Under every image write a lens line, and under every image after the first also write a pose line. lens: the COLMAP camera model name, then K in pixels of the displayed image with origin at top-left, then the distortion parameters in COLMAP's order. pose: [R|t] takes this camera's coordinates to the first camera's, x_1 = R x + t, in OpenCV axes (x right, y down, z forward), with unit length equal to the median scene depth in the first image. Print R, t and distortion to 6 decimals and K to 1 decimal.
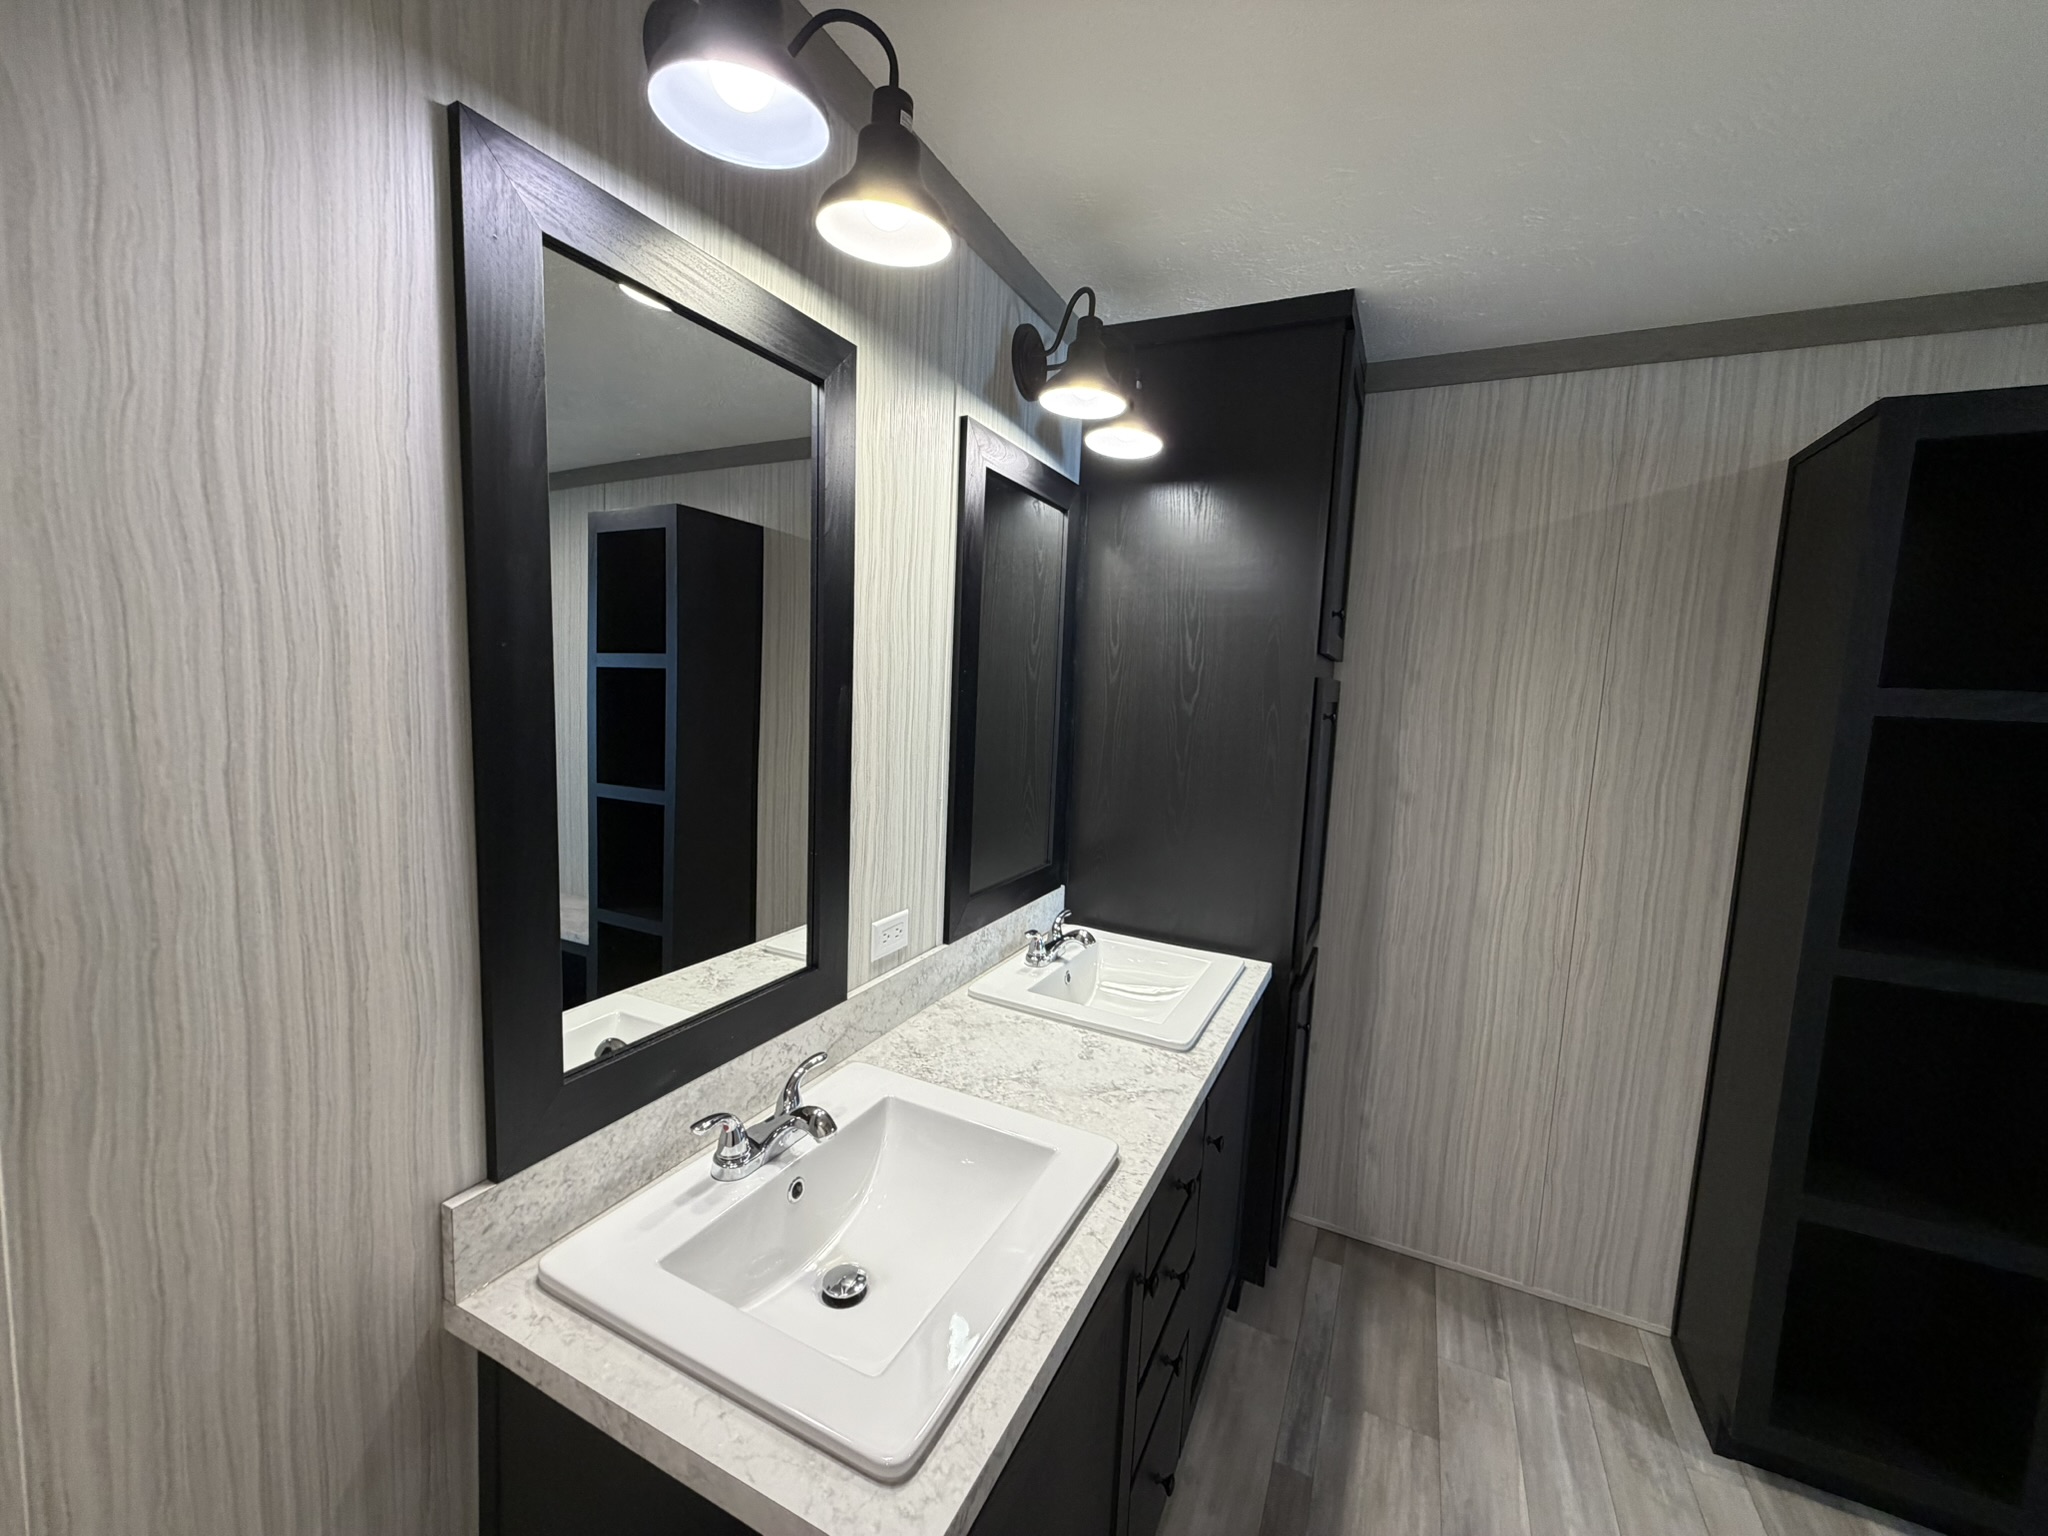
lens RADIAL K [[815.0, 0, 1018.9], [0, 815.0, 762.6], [0, 0, 1]] dist [0.000544, 0.000257]
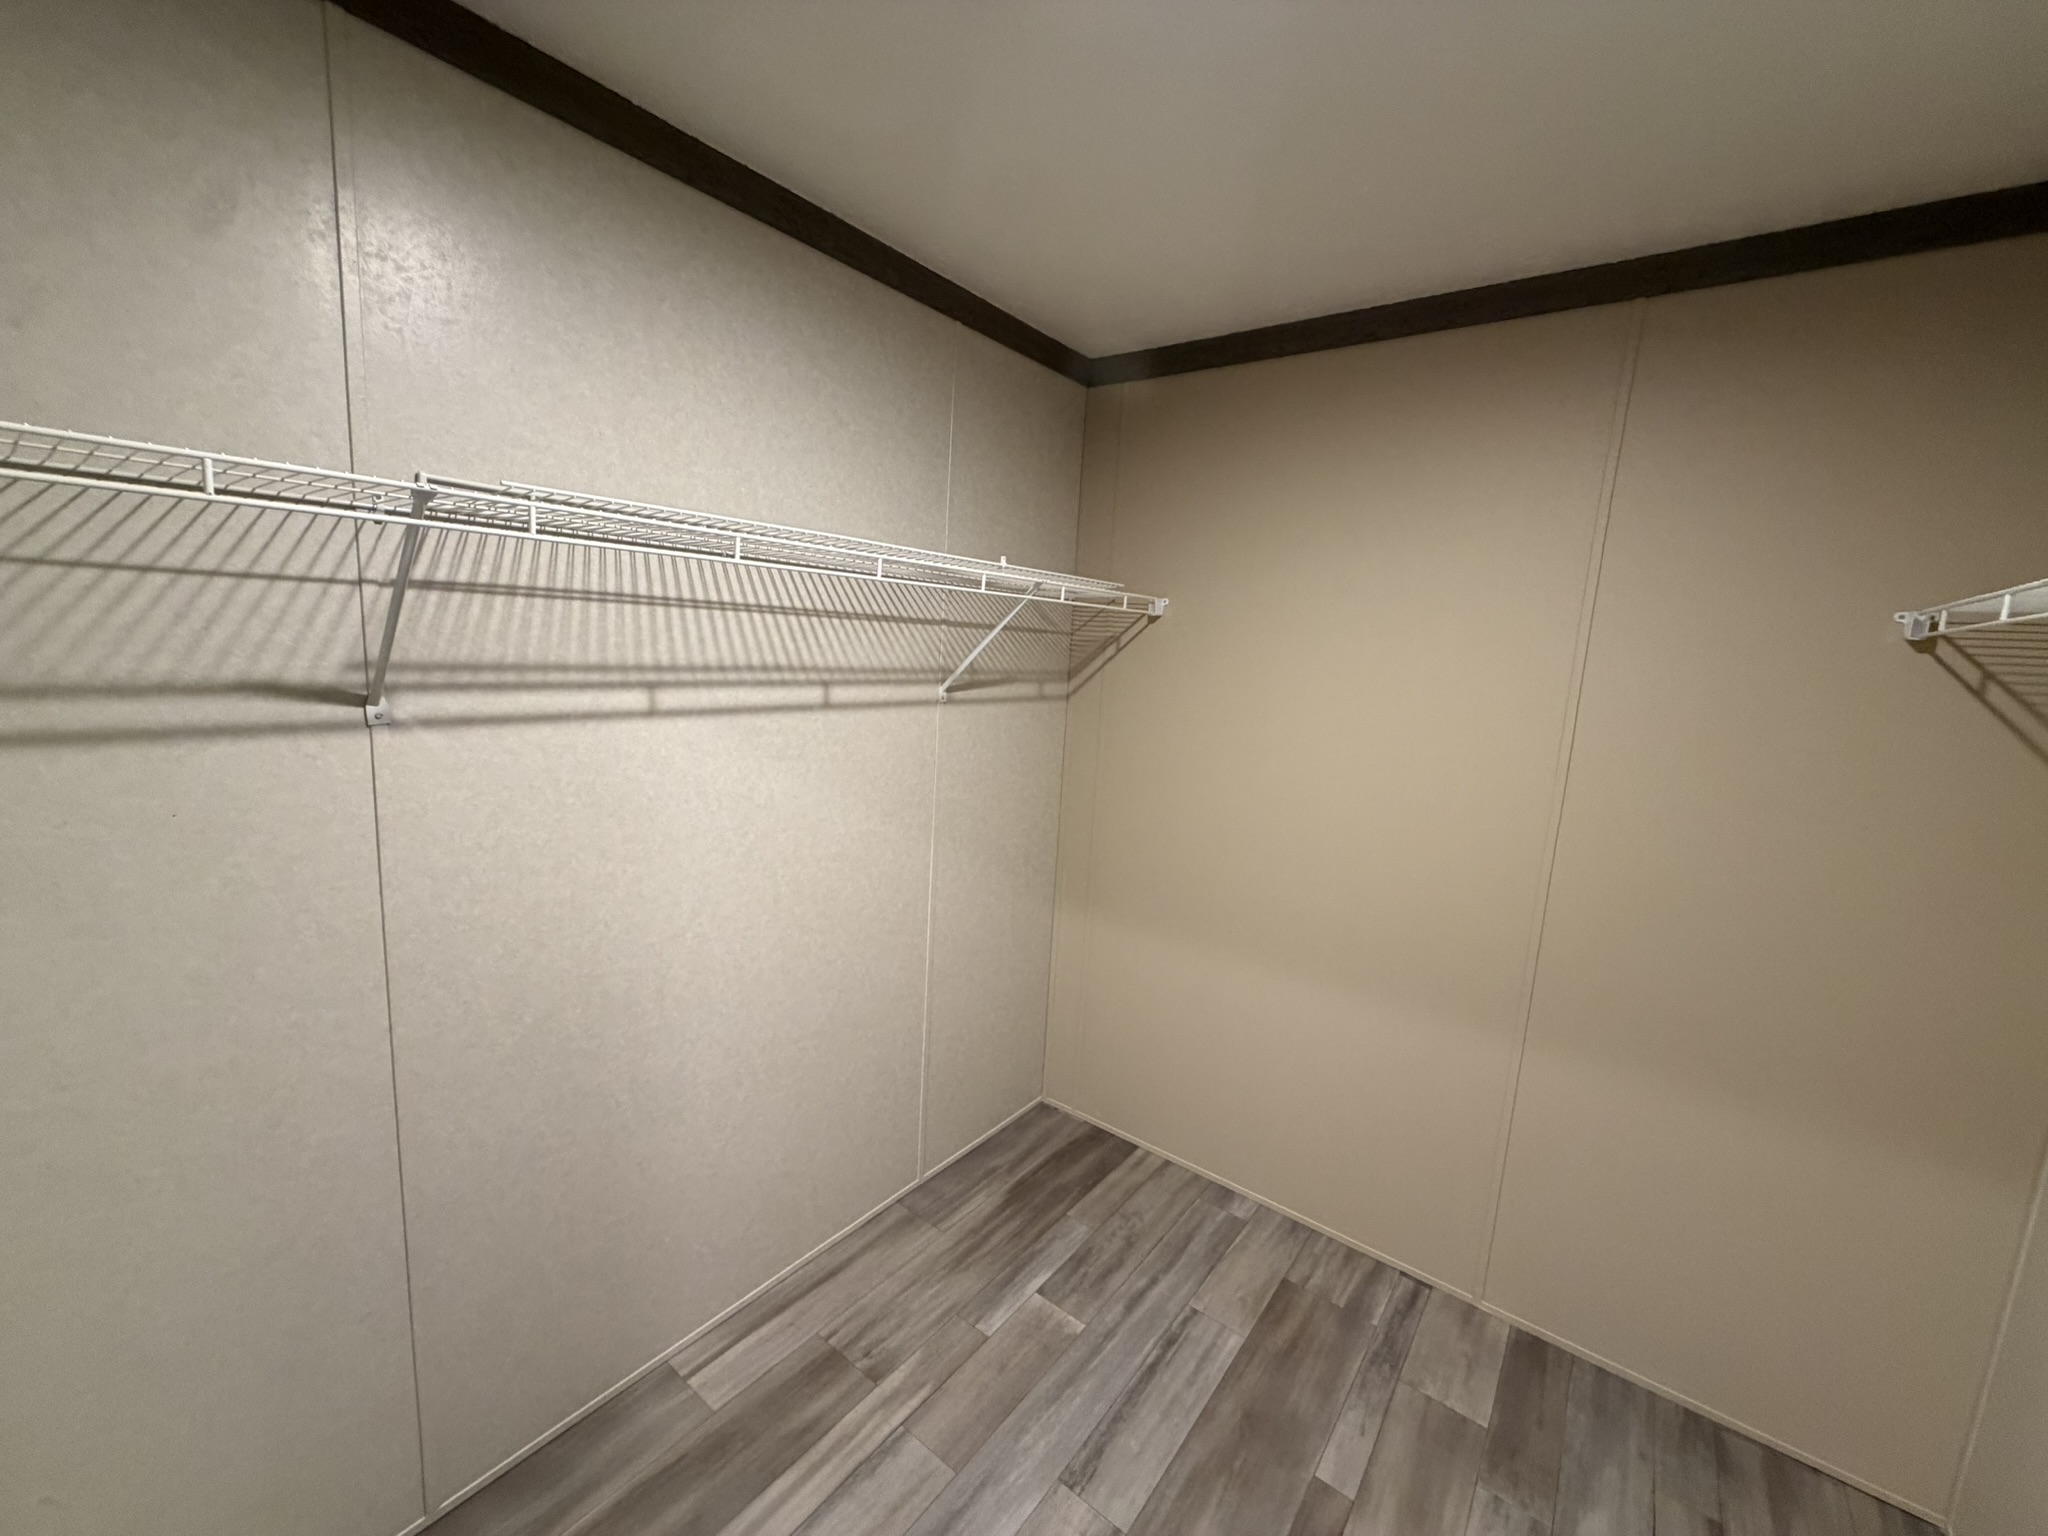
lens RADIAL K [[815.0, 0, 1019.3], [0, 815.0, 767.1], [0, 0, 1]] dist [0.000544, 0.000257]
pose [[-0.975290, -0.118341, 0.186562, 0.623489], [-0.068074, 0.964323, 0.255825, -0.157299], [-0.210181, 0.236803, -0.948551, 1.680056]]
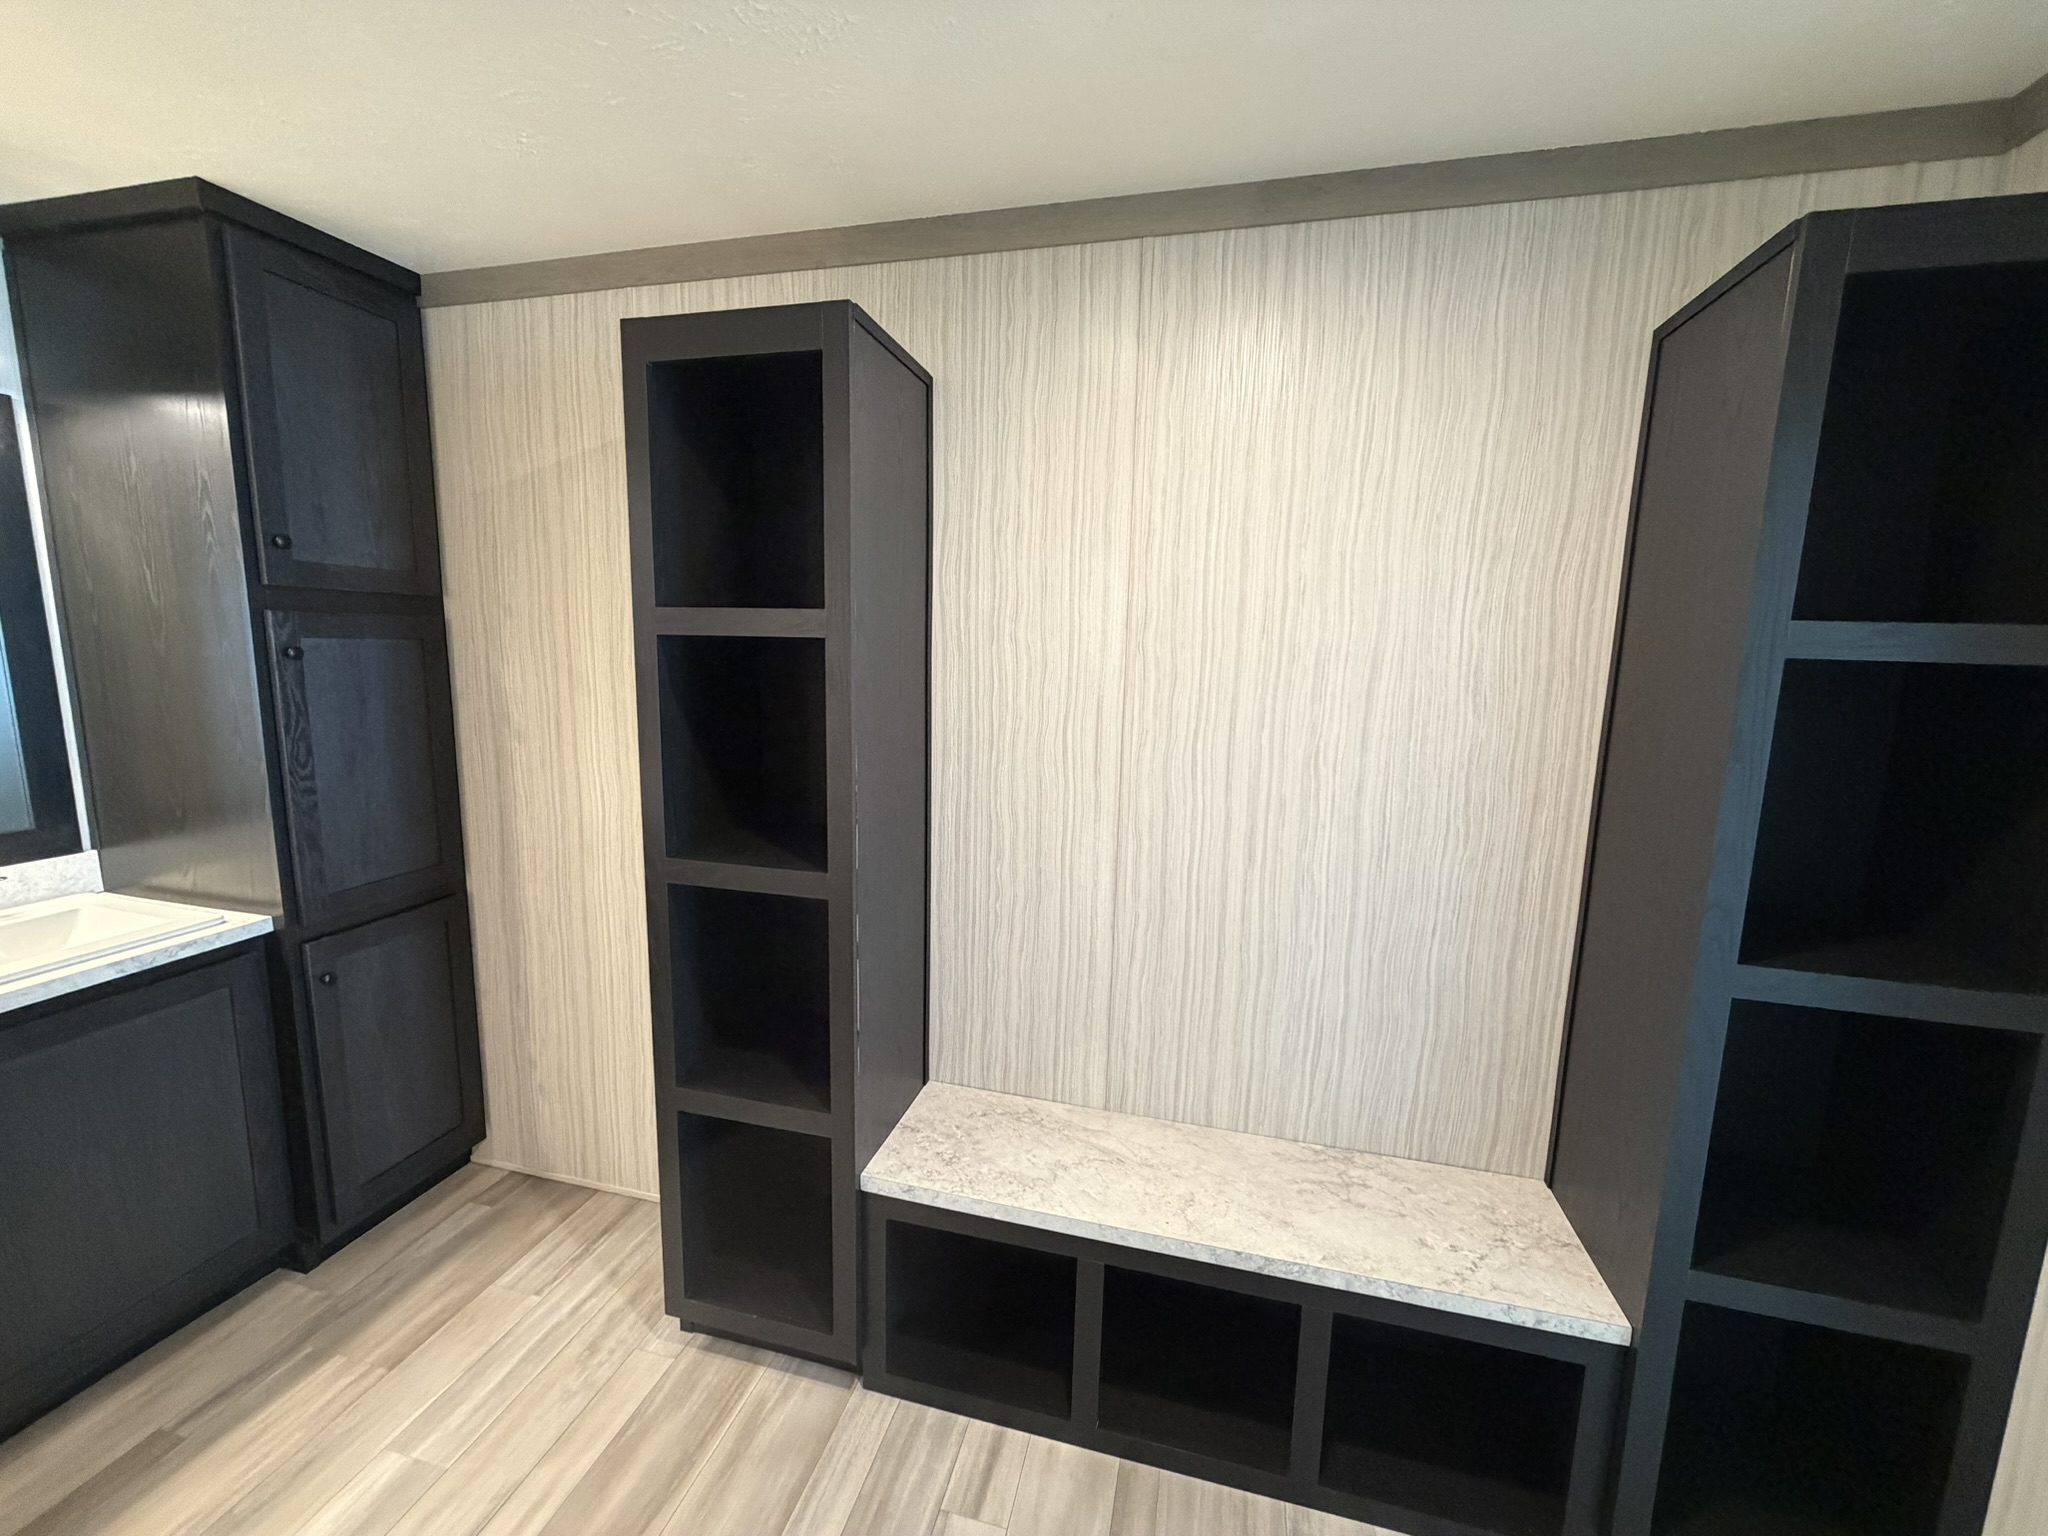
lens RADIAL K [[815.0, 0, 1023.7], [0, 815.0, 767.7], [0, 0, 1]] dist [0.000544, 0.000257]
pose [[0.977996, -0.050337, 0.202459, 0.907468], [0.038048, 0.997215, 0.064142, 0.043385], [-0.205124, -0.055027, 0.977188, -0.085510]]
